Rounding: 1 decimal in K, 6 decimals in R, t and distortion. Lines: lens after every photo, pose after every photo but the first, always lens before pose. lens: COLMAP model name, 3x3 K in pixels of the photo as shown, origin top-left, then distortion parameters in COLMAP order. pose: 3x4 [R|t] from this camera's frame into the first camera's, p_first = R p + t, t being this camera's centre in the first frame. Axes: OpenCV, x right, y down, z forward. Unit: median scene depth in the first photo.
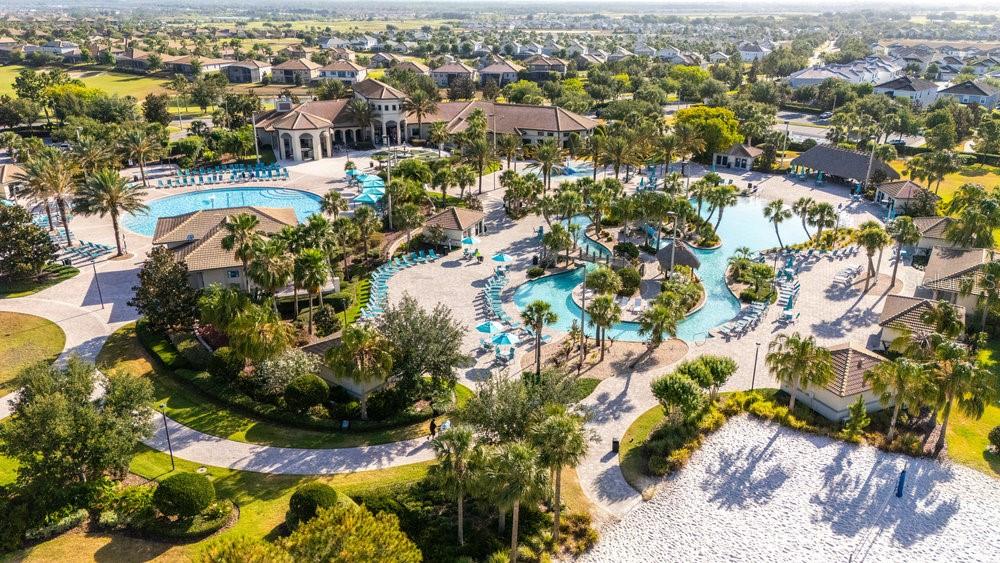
lens RADIAL K [[737.6, 0, 505.1], [0, 737.6, 278.0], [0, 0, 1]] dist [0.079354, -0.078039]
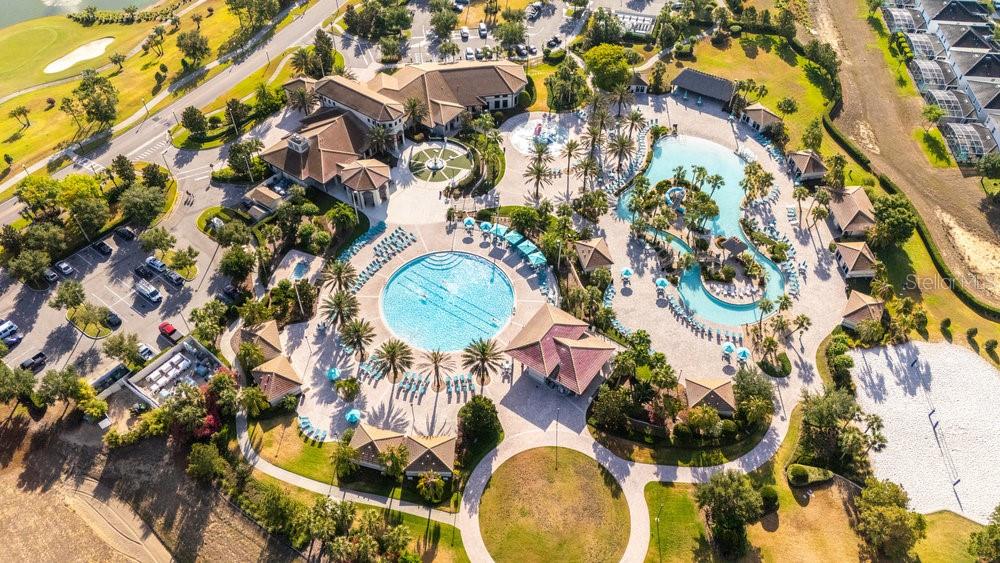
lens RADIAL K [[737.6, 0, 505.1], [0, 737.6, 278.0], [0, 0, 1]] dist [0.079354, -0.078039]
pose [[0.824855, -0.410015, 0.389233, -0.862320], [0.190923, 0.850066, 0.490853, -0.845386], [-0.532131, -0.330569, 0.779462, -0.155750]]
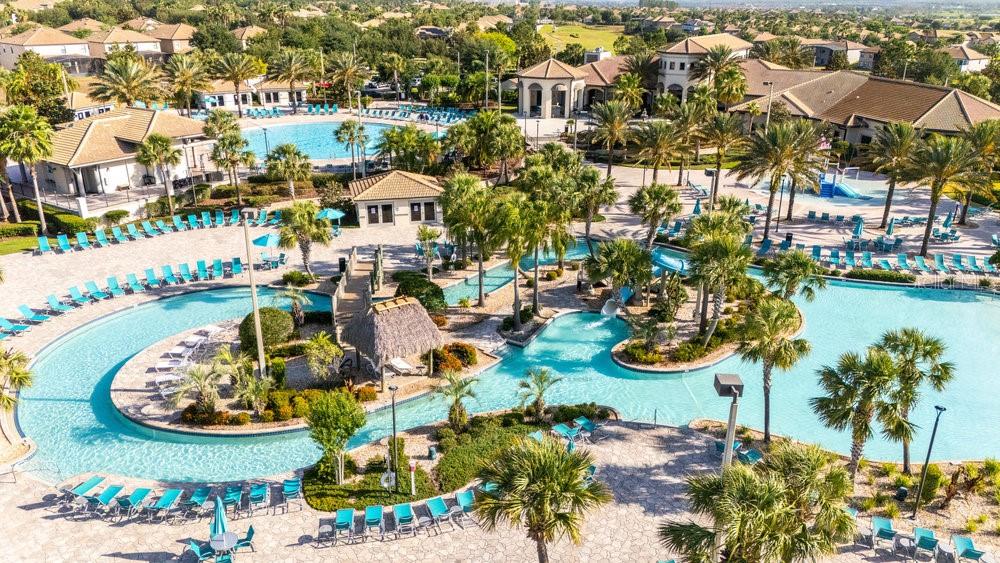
lens RADIAL K [[737.6, 0, 505.1], [0, 737.6, 278.0], [0, 0, 1]] dist [0.079354, -0.078039]
pose [[0.598264, 0.282879, -0.749707, 0.518616], [-0.285026, 0.949549, 0.130833, -0.118975], [0.748893, 0.135413, 0.648708, 0.639412]]
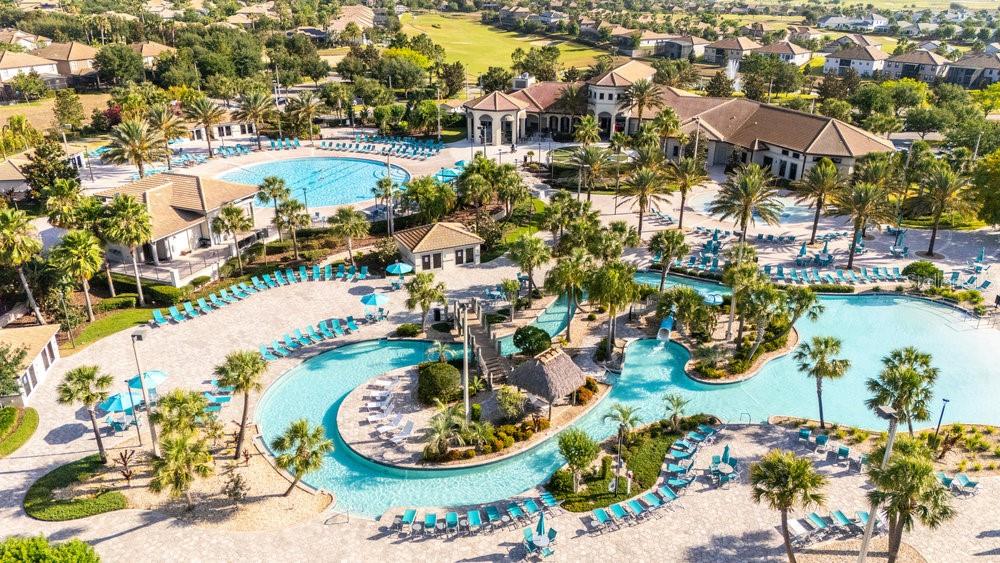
lens RADIAL K [[737.6, 0, 505.1], [0, 737.6, 278.0], [0, 0, 1]] dist [0.079354, -0.078039]
pose [[0.755577, 0.253409, -0.604059, 0.475615], [-0.236592, 0.965466, 0.109085, -0.141430], [0.610841, 0.060493, 0.789439, 0.412522]]
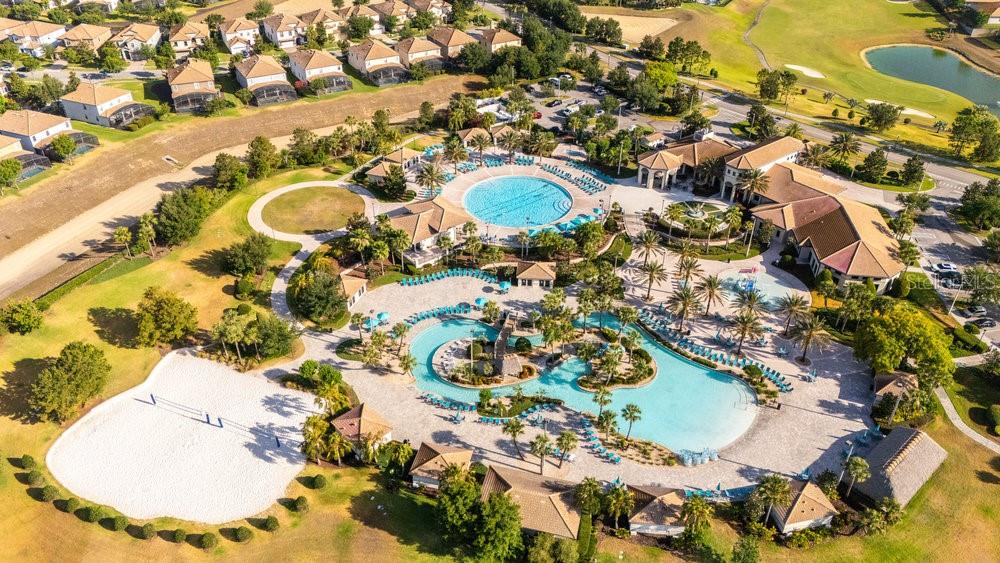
lens RADIAL K [[737.6, 0, 505.1], [0, 737.6, 278.0], [0, 0, 1]] dist [0.079354, -0.078039]
pose [[0.308672, 0.532882, -0.787882, 1.154109], [-0.340245, 0.835381, 0.431709, -0.719190], [0.888231, 0.134817, 0.439169, 0.247261]]
